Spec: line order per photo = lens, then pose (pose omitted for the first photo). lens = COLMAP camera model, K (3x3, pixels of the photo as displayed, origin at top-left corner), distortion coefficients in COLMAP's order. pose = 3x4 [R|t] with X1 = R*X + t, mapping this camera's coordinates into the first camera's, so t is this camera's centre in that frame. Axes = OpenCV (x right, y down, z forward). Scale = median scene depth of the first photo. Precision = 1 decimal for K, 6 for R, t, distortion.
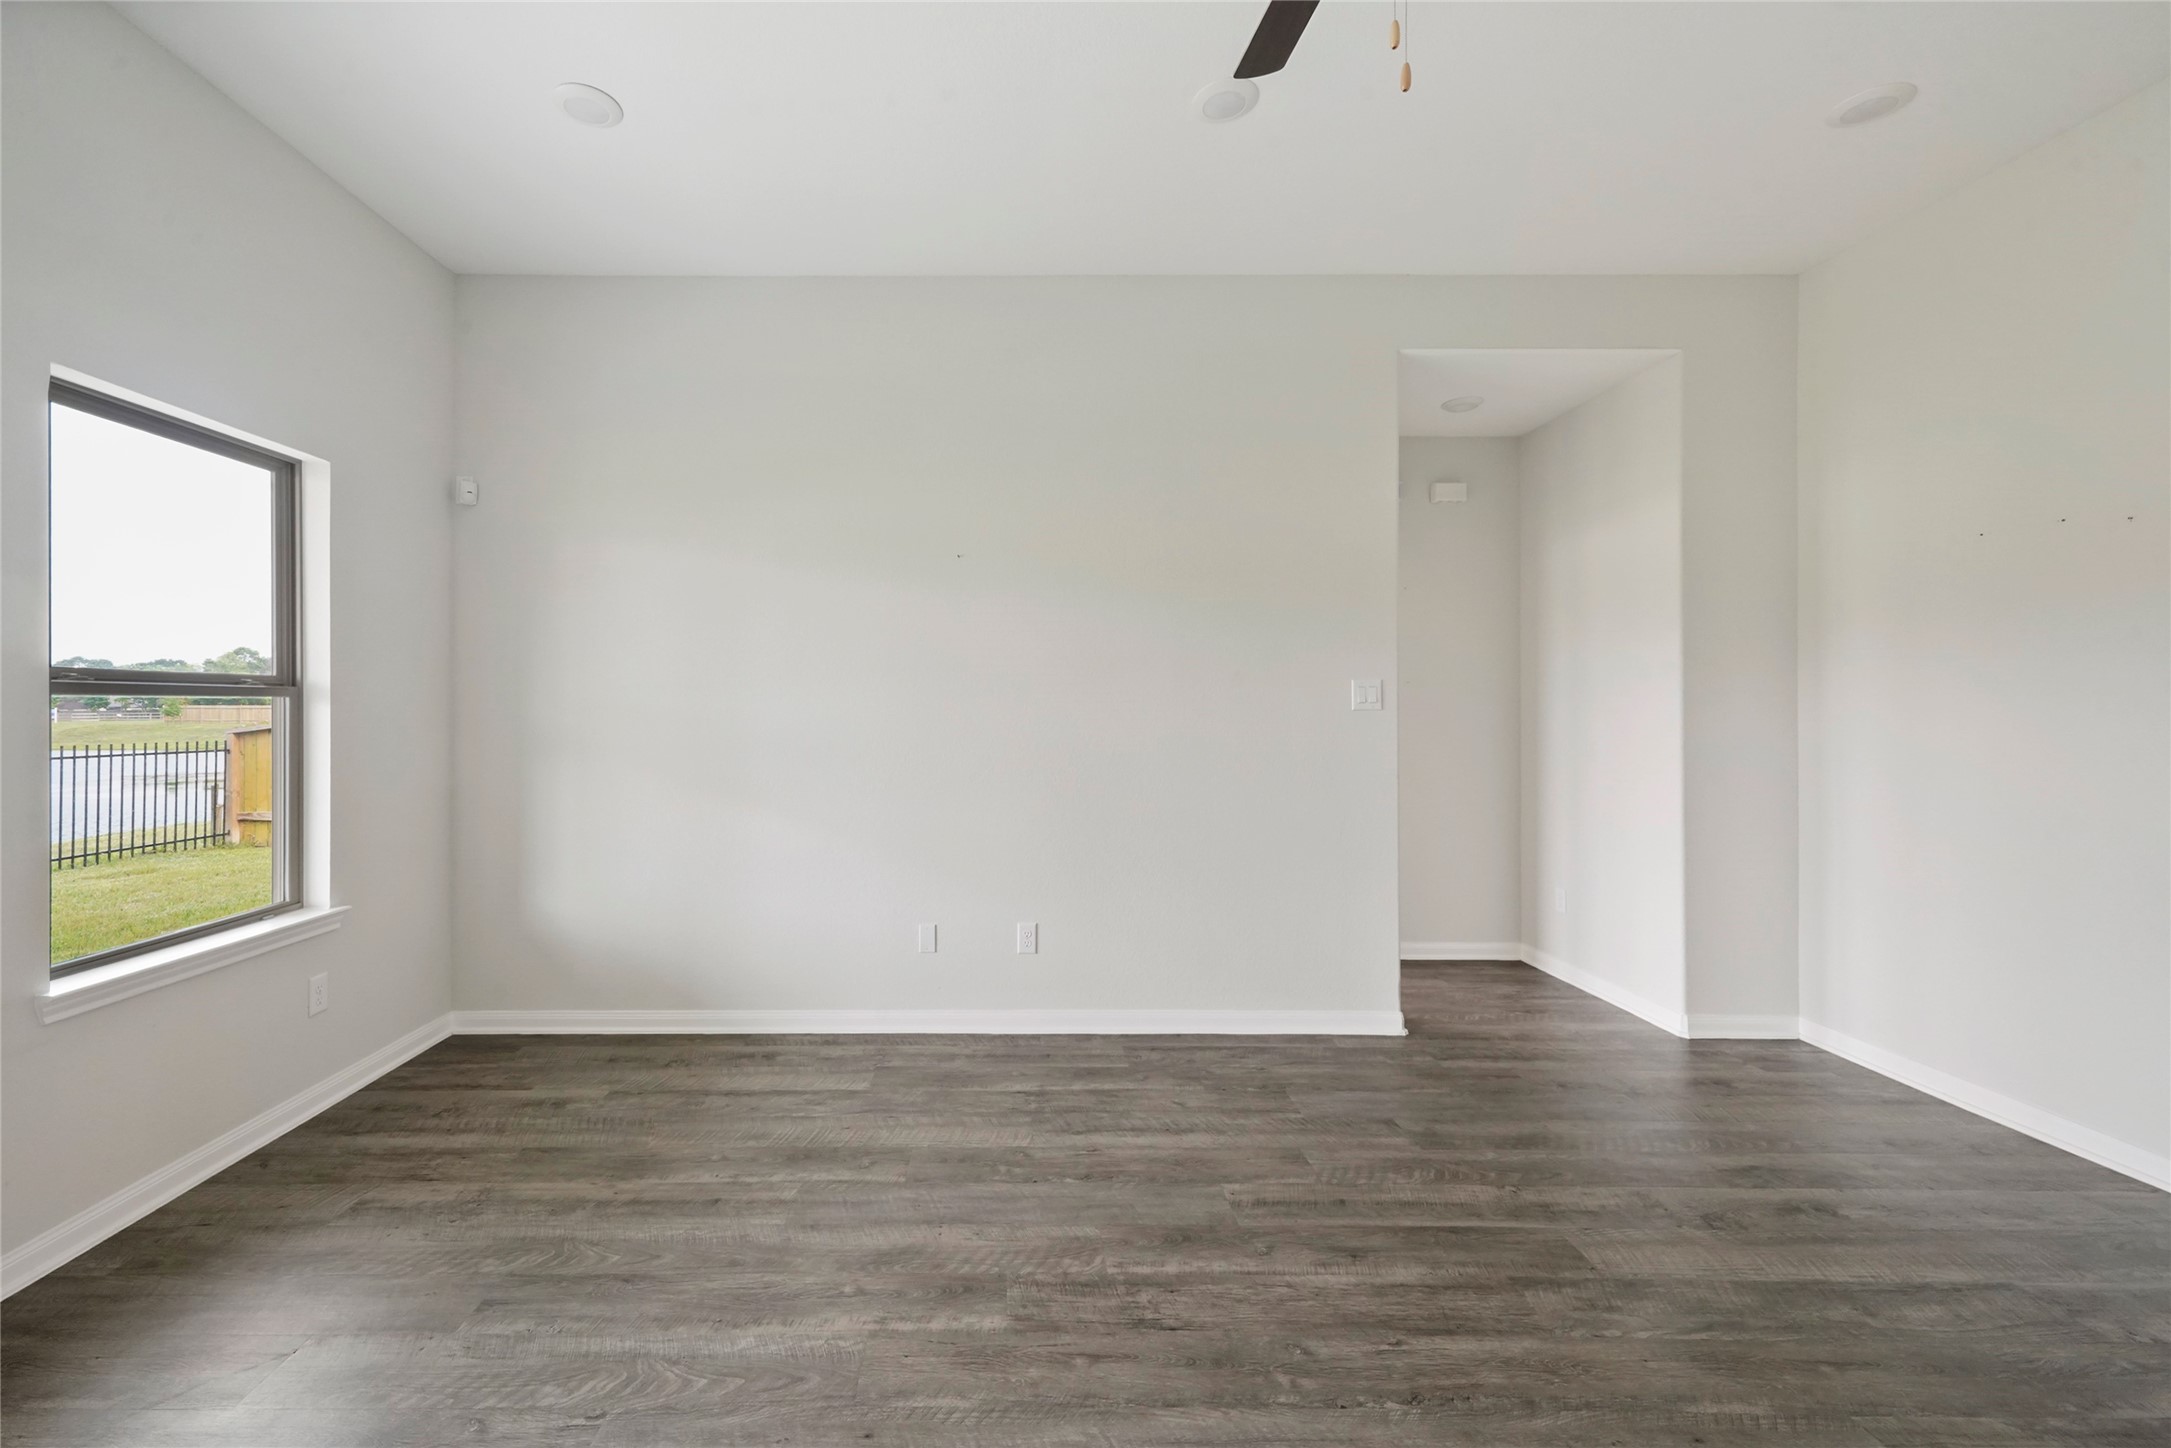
lens RADIAL K [[896.7, 0, 1038.7], [0, 896.7, 725.2], [0, 0, 1]] dist [0.013590, -0.000126]
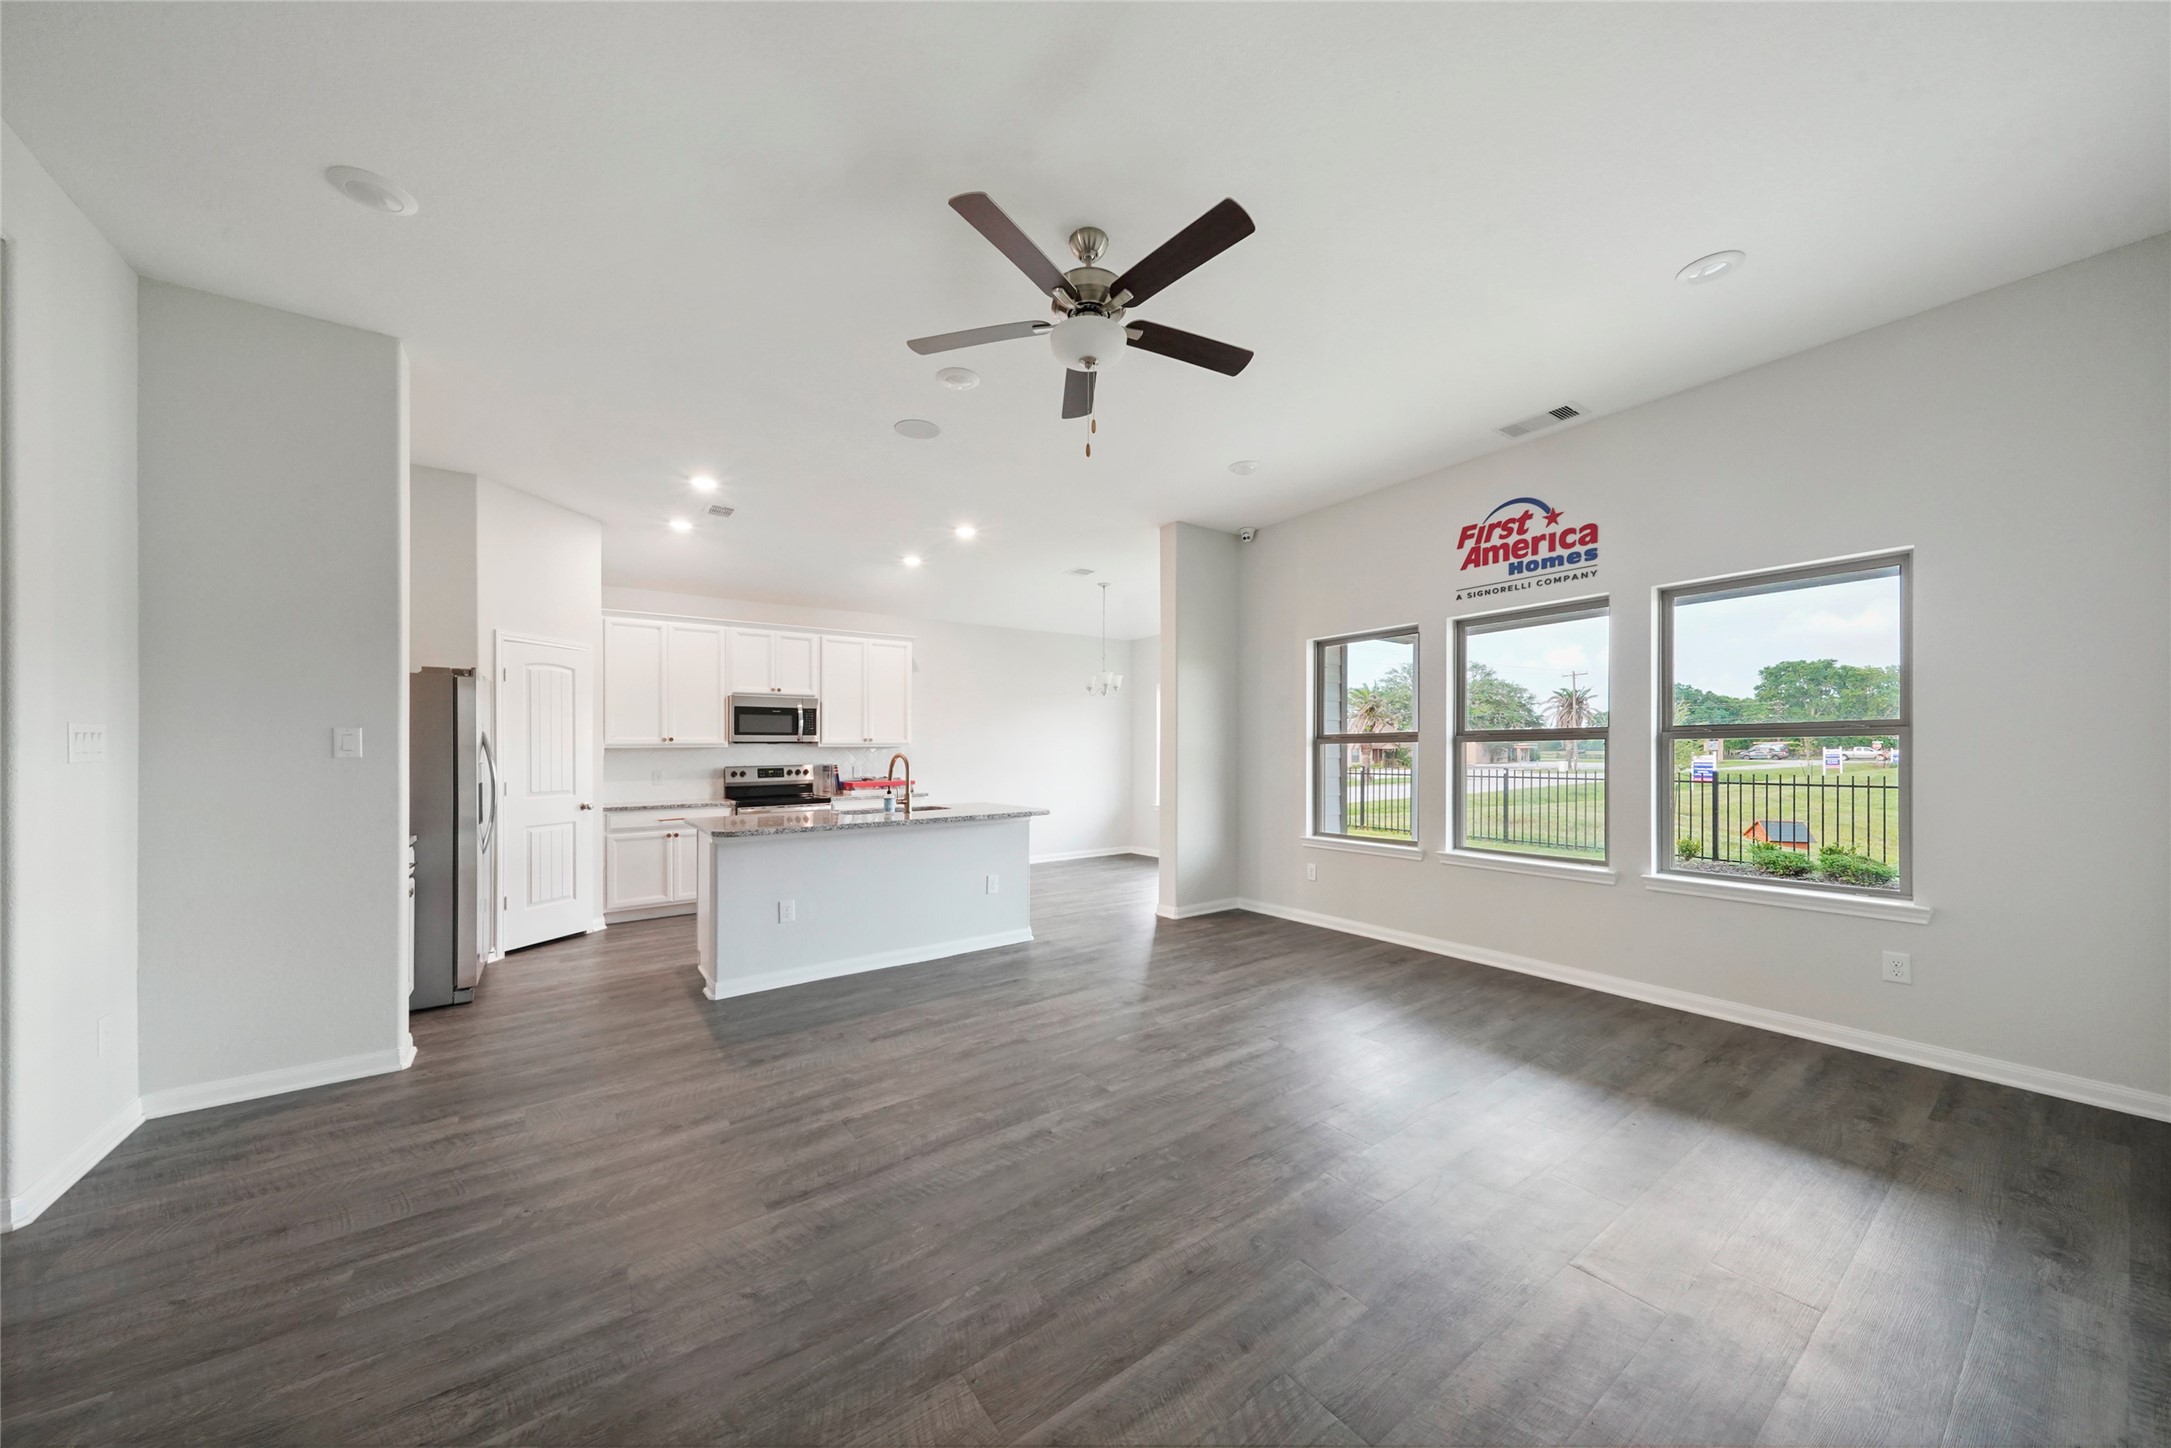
lens RADIAL K [[767.9, 0, 1133.9], [0, 767.9, 754.1], [0, 0, 1]] dist [0.012245, -0.000052]
pose [[-0.806426, -0.000692, -0.591335, 0.720717], [-0.014388, 0.999726, 0.018452, -0.006318], [0.591160, 0.023389, -0.806215, 1.301446]]
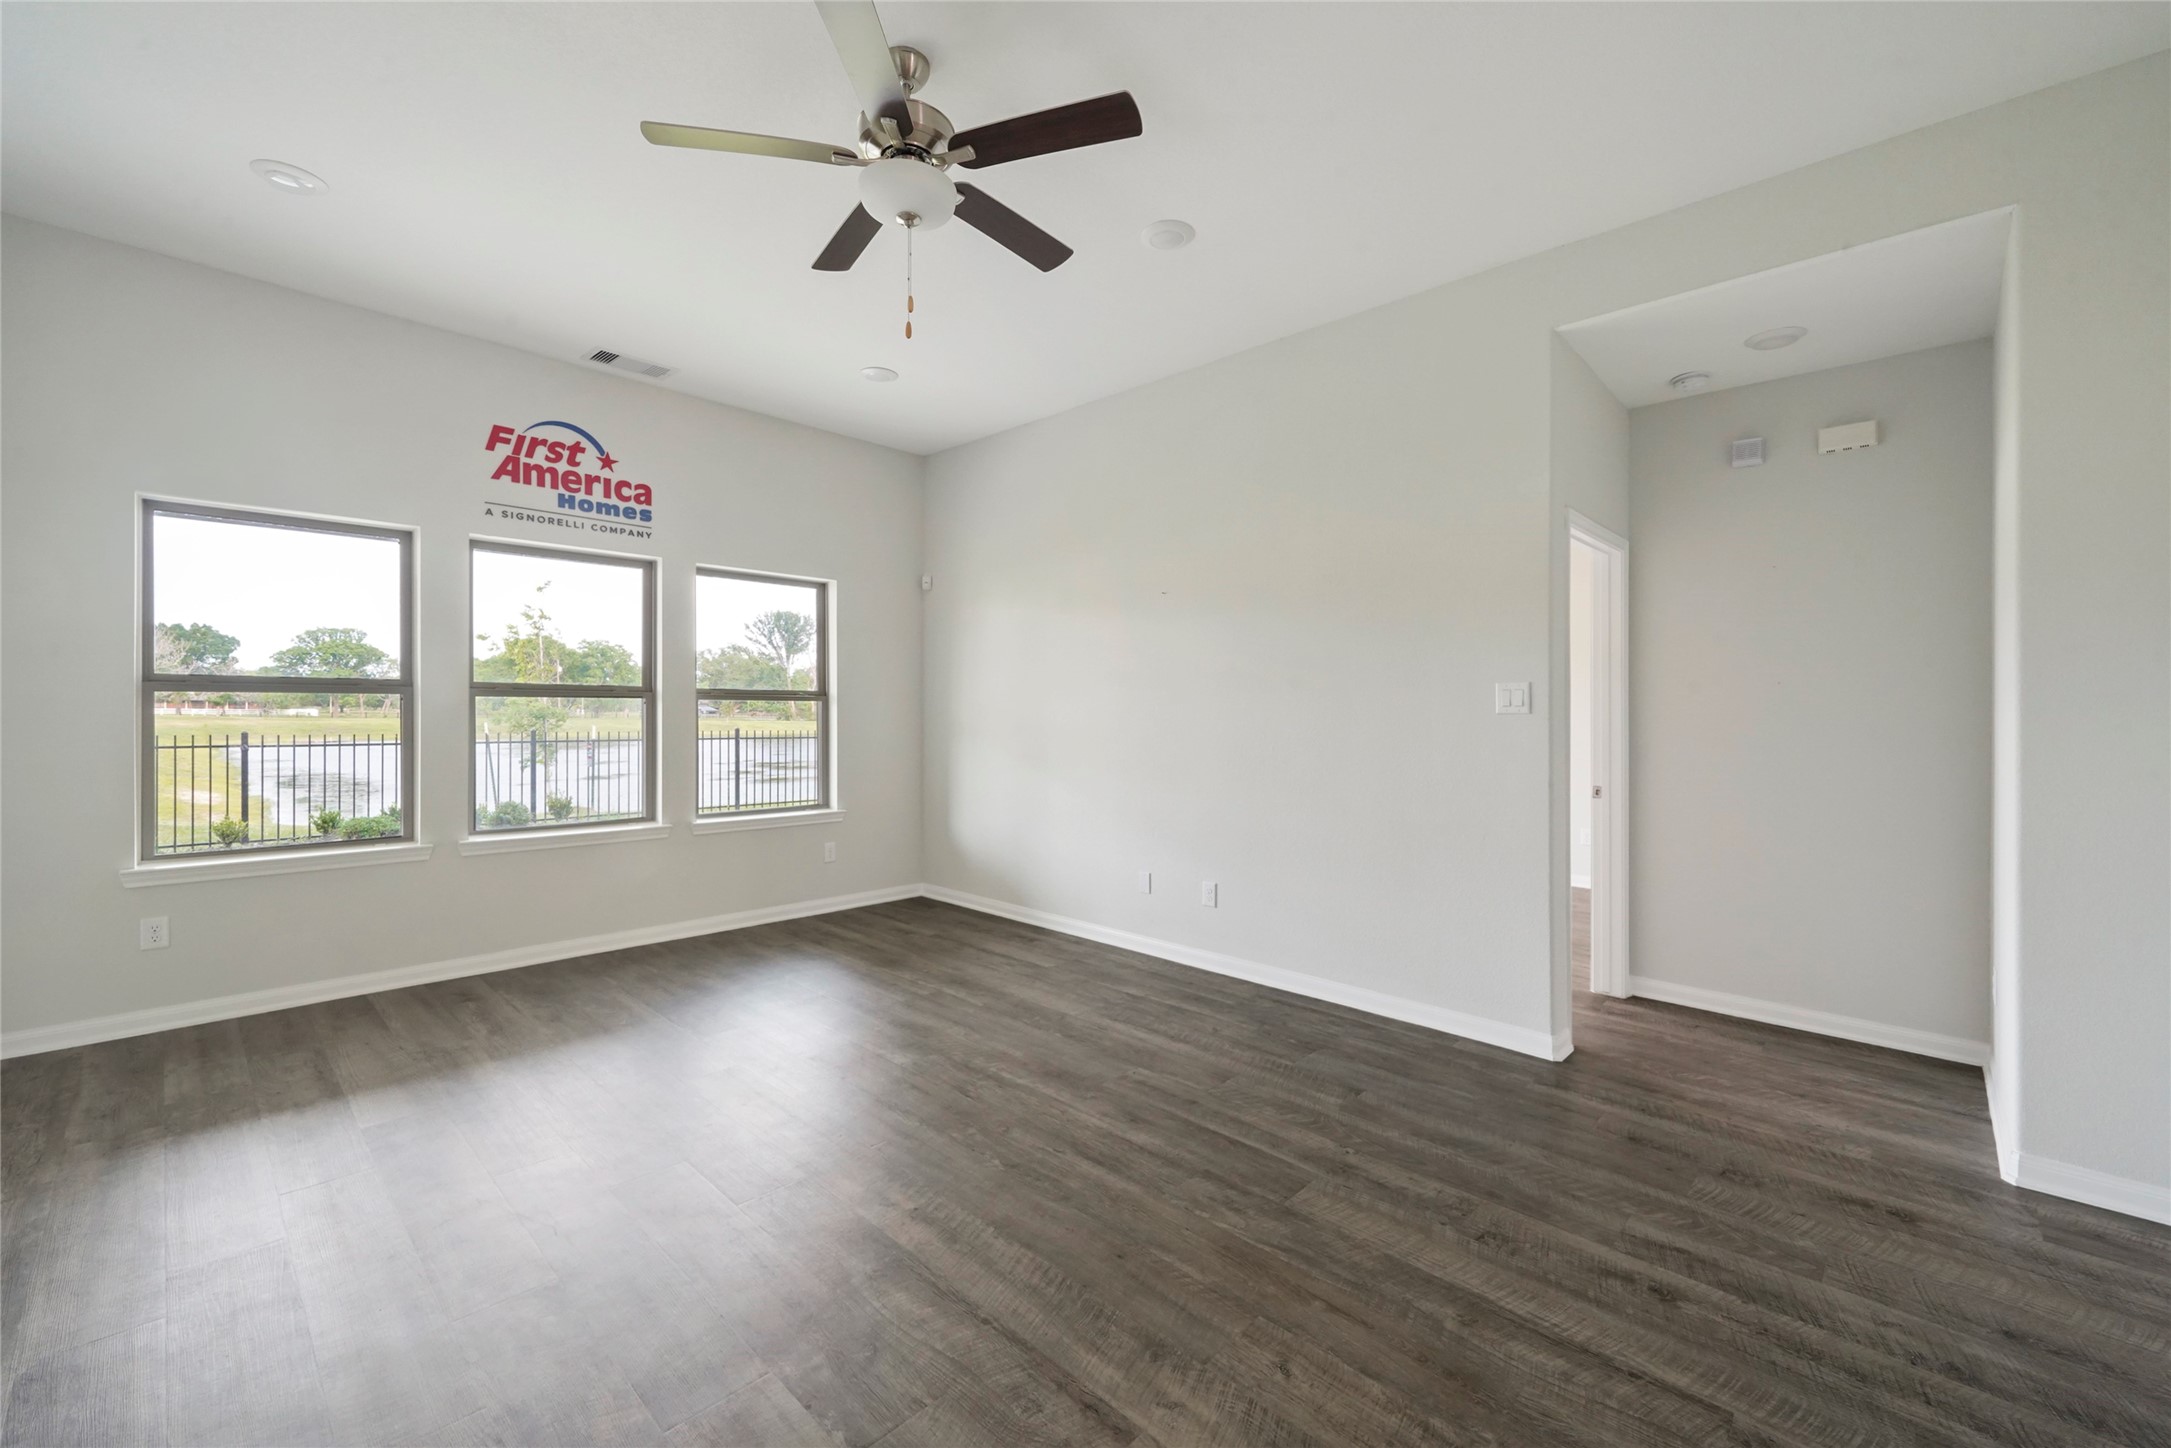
lens RADIAL K [[859.2, 0, 1085.5], [0, 859.2, 724.0], [0, 0, 1]] dist [0.011332, -0.000246]
pose [[0.718270, 0.010308, -0.695688, 0.913017], [-0.019983, 0.999783, -0.005818, 0.021641], [0.695477, 0.018081, 0.718321, 0.042153]]
